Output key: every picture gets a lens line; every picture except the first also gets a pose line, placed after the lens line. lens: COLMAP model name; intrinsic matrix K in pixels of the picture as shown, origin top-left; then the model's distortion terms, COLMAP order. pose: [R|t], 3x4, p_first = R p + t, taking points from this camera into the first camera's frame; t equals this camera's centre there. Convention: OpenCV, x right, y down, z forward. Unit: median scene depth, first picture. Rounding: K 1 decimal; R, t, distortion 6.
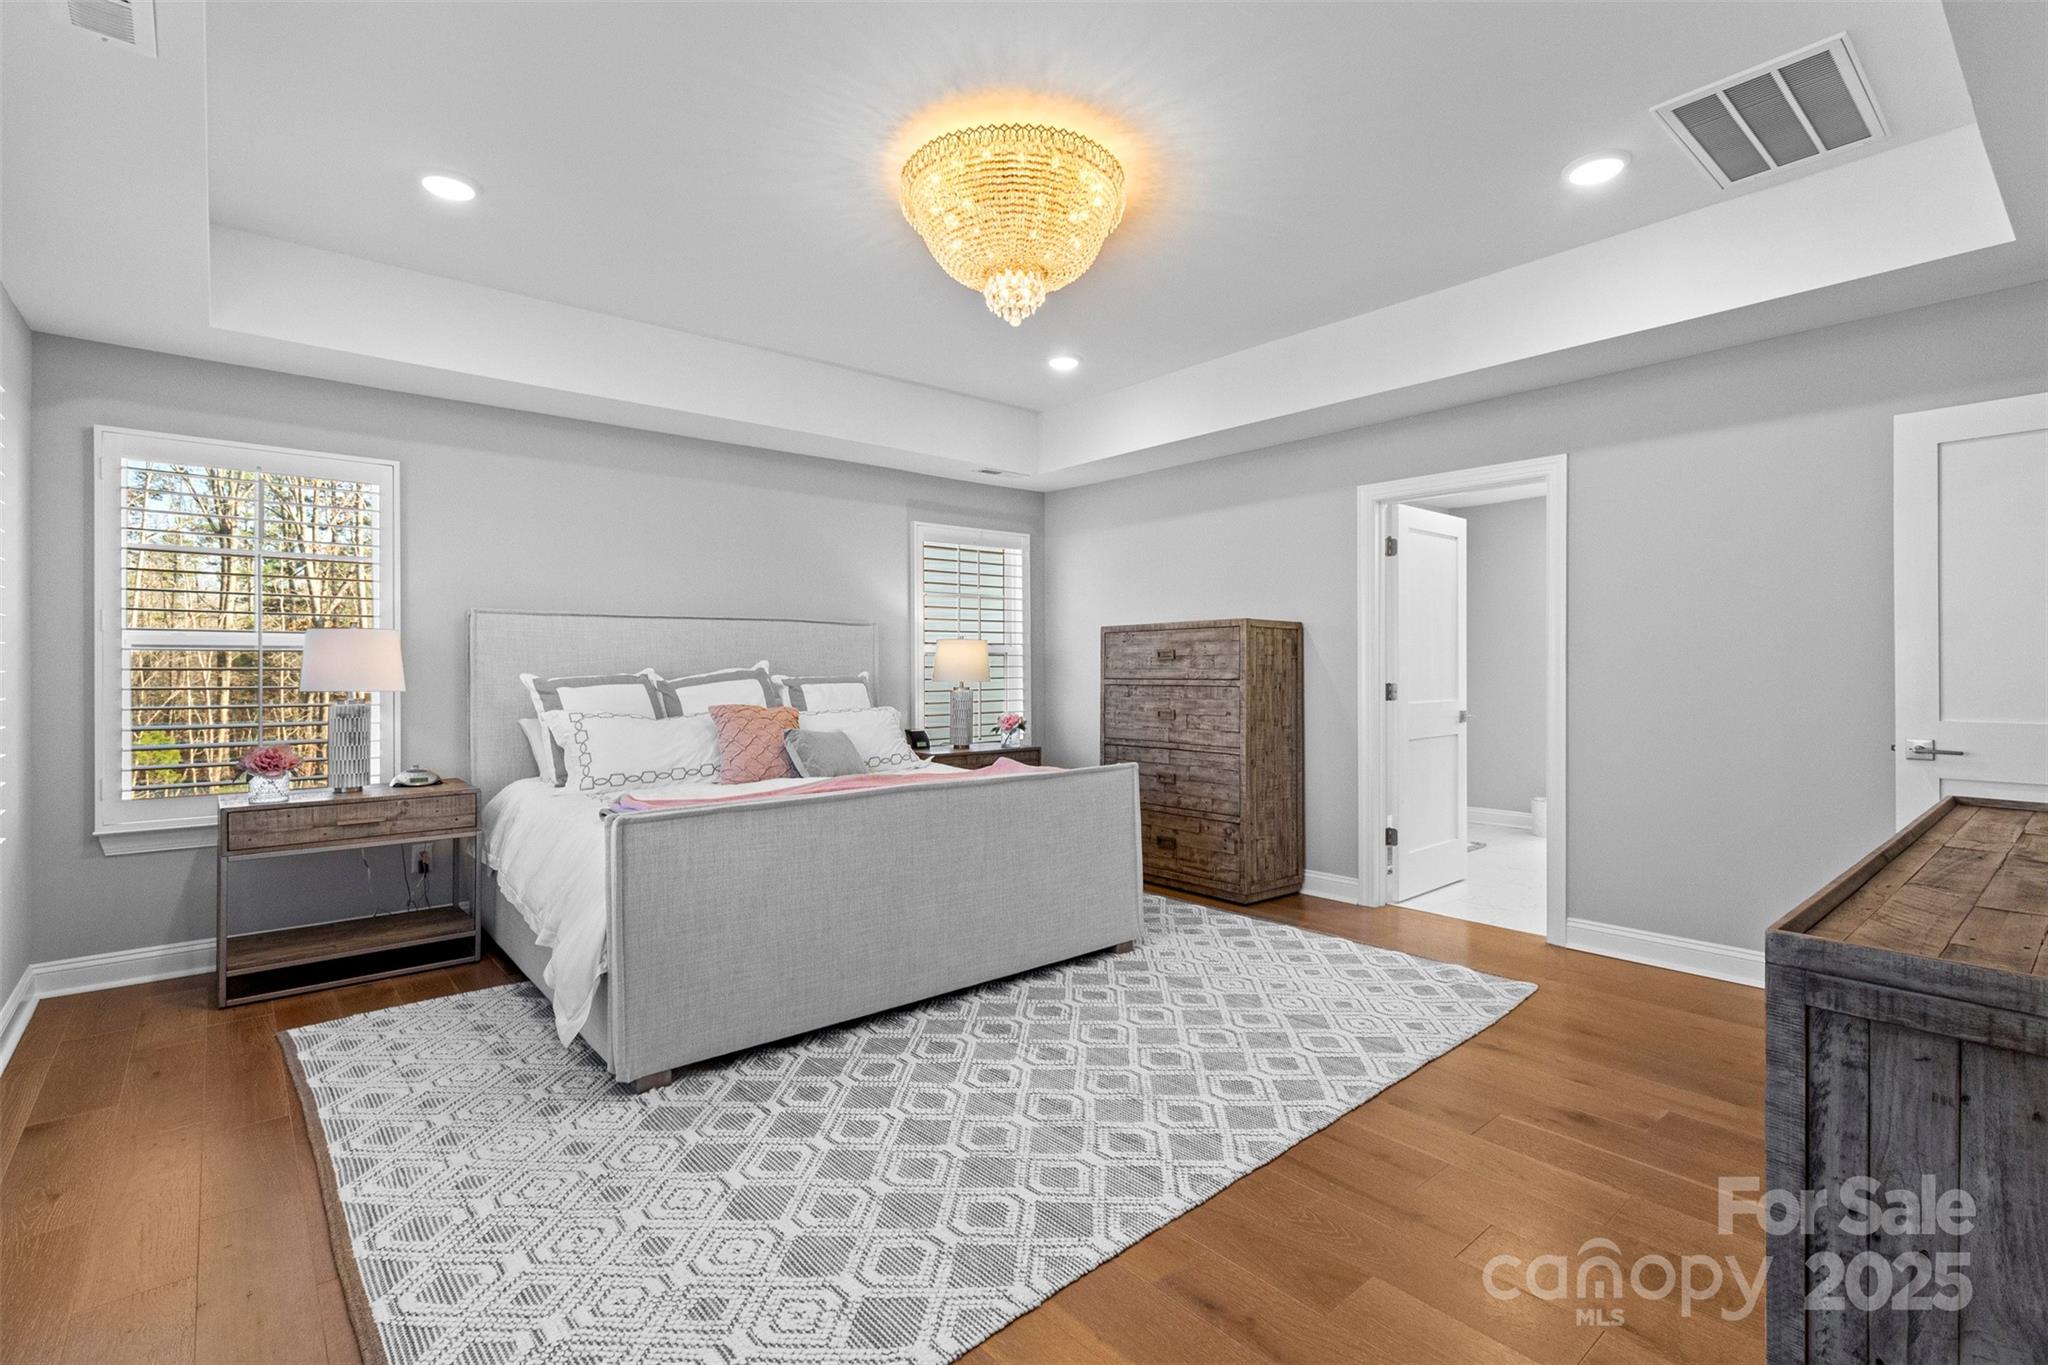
lens RADIAL K [[956.5, 0, 1017.6], [0, 956.5, 661.7], [0, 0, 1]] dist [0.003718, -0.001303]
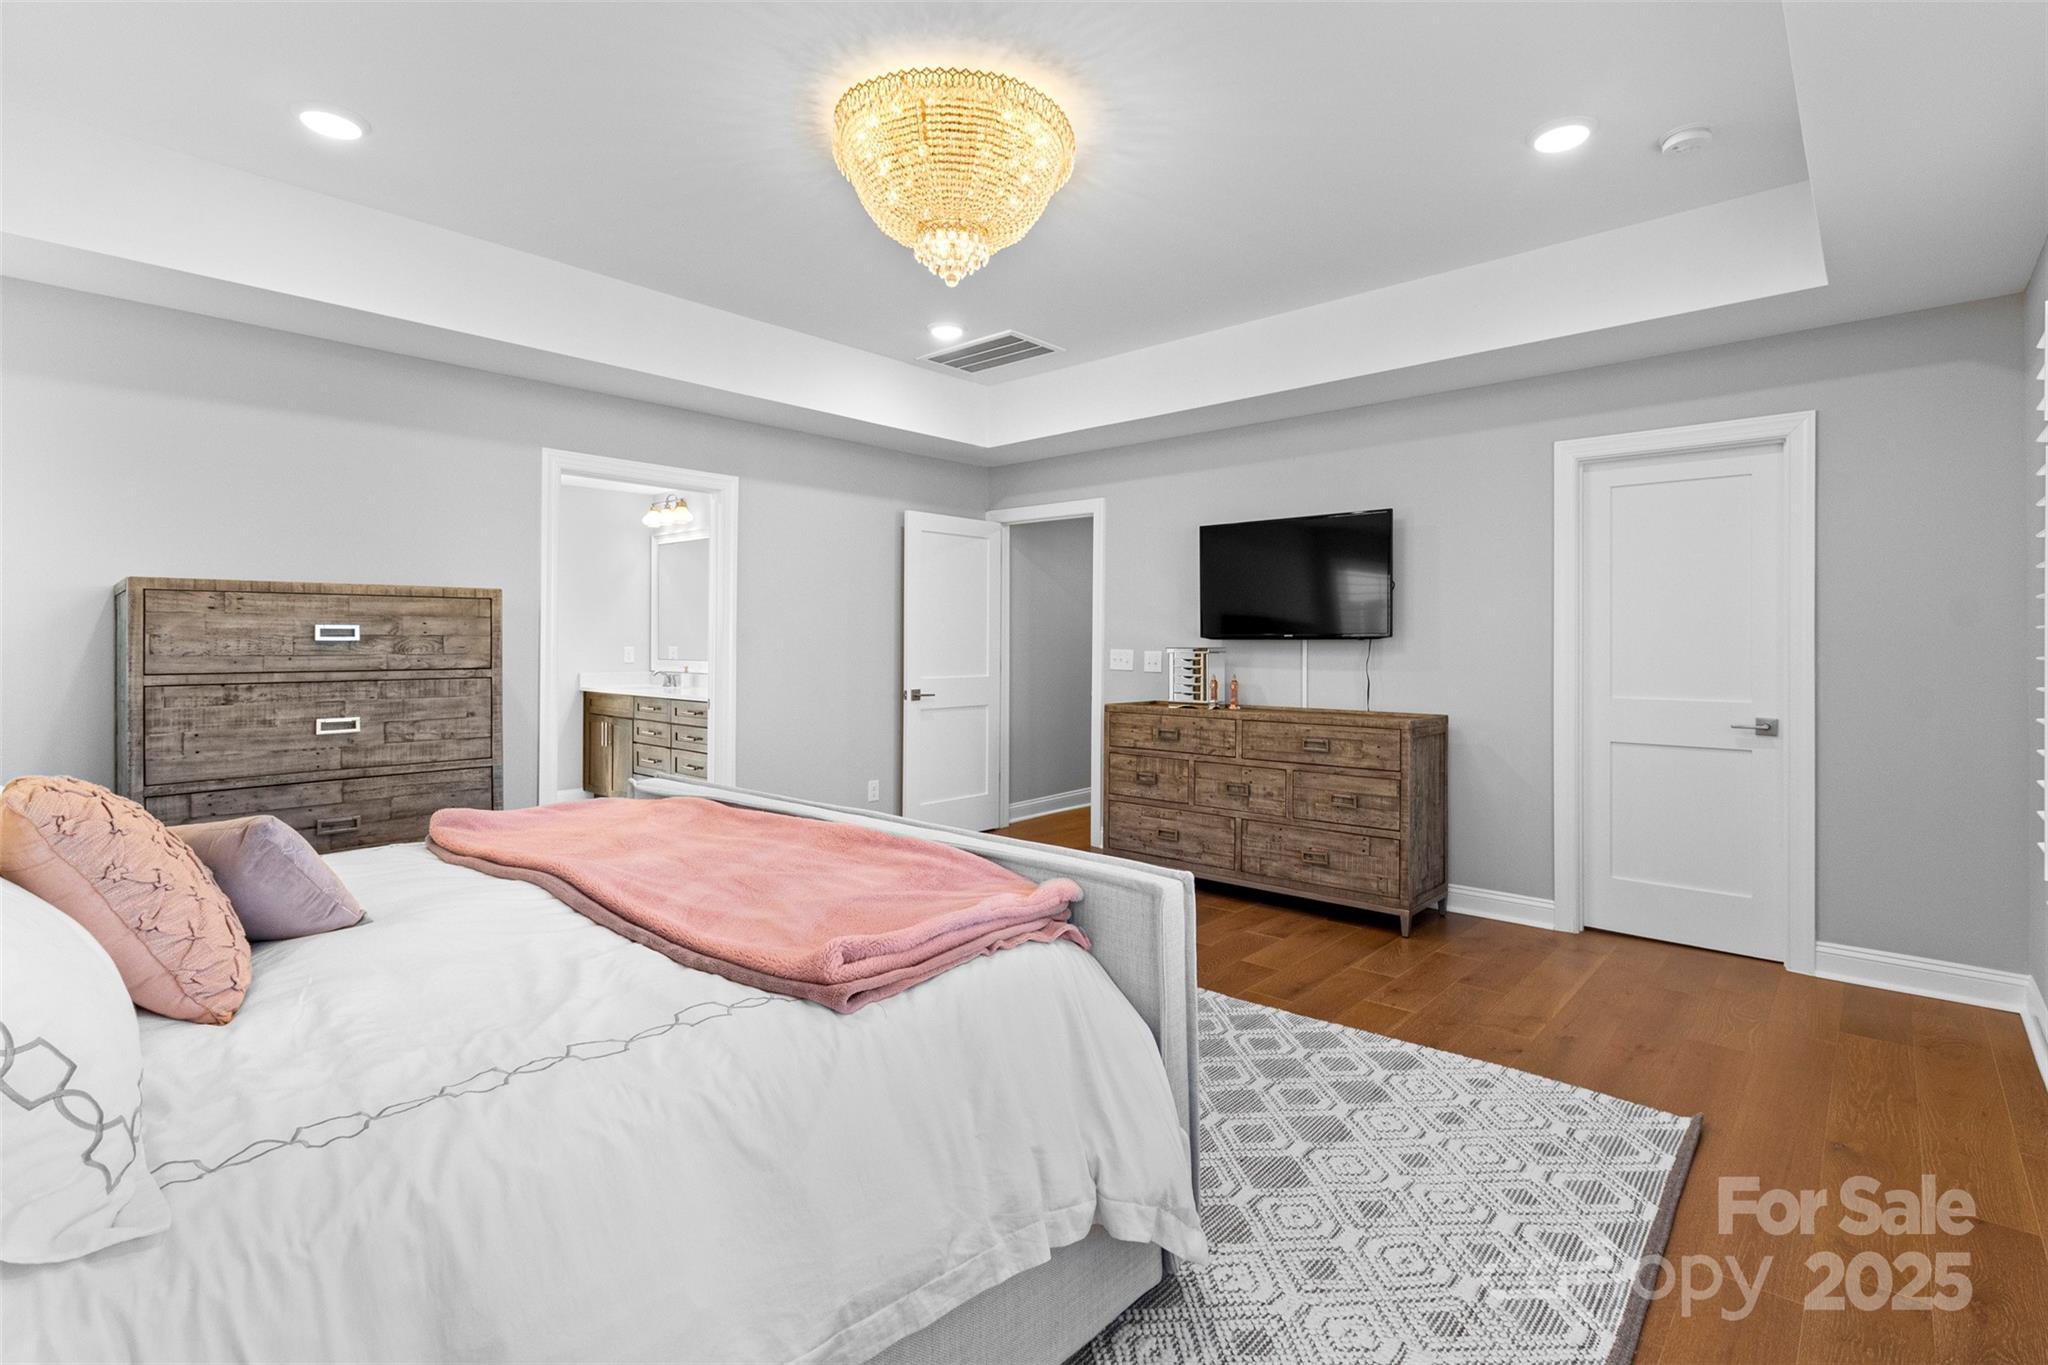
lens RADIAL K [[956.5, 0, 1053.5], [0, 956.5, 650.5], [0, 0, 1]] dist [0.003718, -0.001303]
pose [[-0.158503, -0.004865, 0.987347, -1.199032], [-0.004837, 0.999980, 0.004151, -0.001926], [-0.987347, -0.004118, -0.158523, 1.344548]]
